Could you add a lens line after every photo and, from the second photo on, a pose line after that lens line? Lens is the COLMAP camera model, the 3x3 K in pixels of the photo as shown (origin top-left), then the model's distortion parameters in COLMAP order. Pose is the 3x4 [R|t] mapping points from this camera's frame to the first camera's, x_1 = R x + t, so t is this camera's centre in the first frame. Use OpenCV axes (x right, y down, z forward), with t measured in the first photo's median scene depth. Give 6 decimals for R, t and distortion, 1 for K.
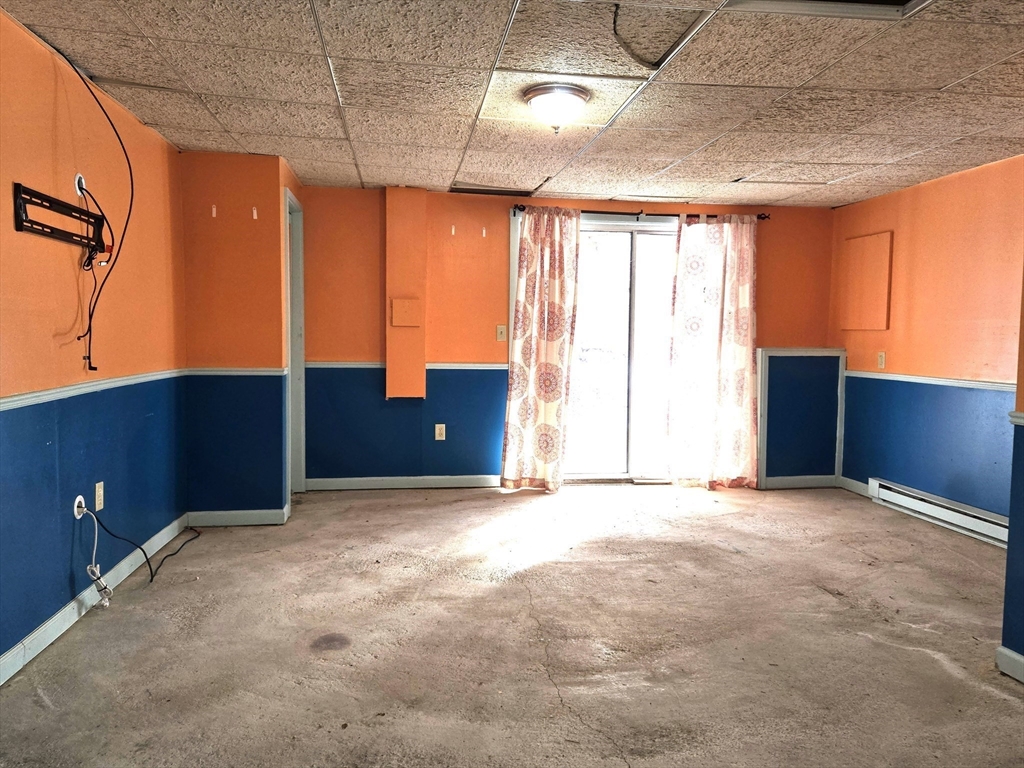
lens RADIAL K [[714.2, 0, 518.1], [0, 714.2, 378.3], [0, 0, 1]] dist [0.089229, -0.071443]
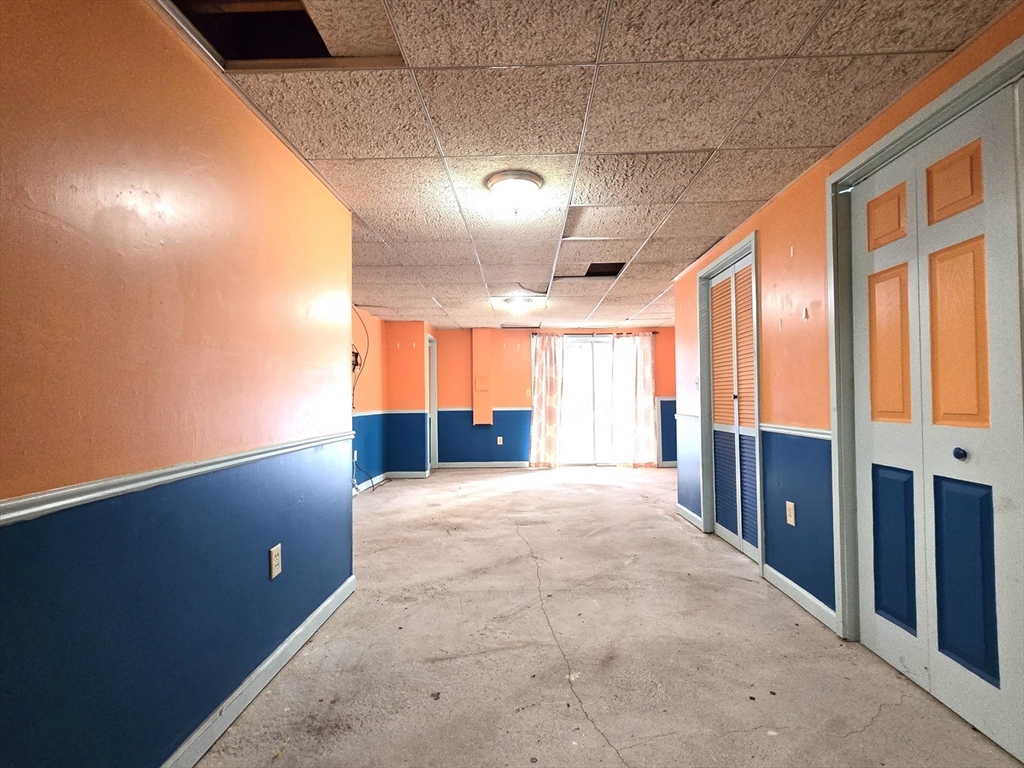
lens RADIAL K [[480.1, 0, 536.0], [0, 480.1, 386.8], [0, 0, 1]] dist [-0.001155, 0.000088]
pose [[0.990459, -0.029523, -0.134611, 0.196717], [0.017939, 0.996093, -0.086469, 0.043097], [0.136638, 0.083229, 0.987119, -0.400341]]
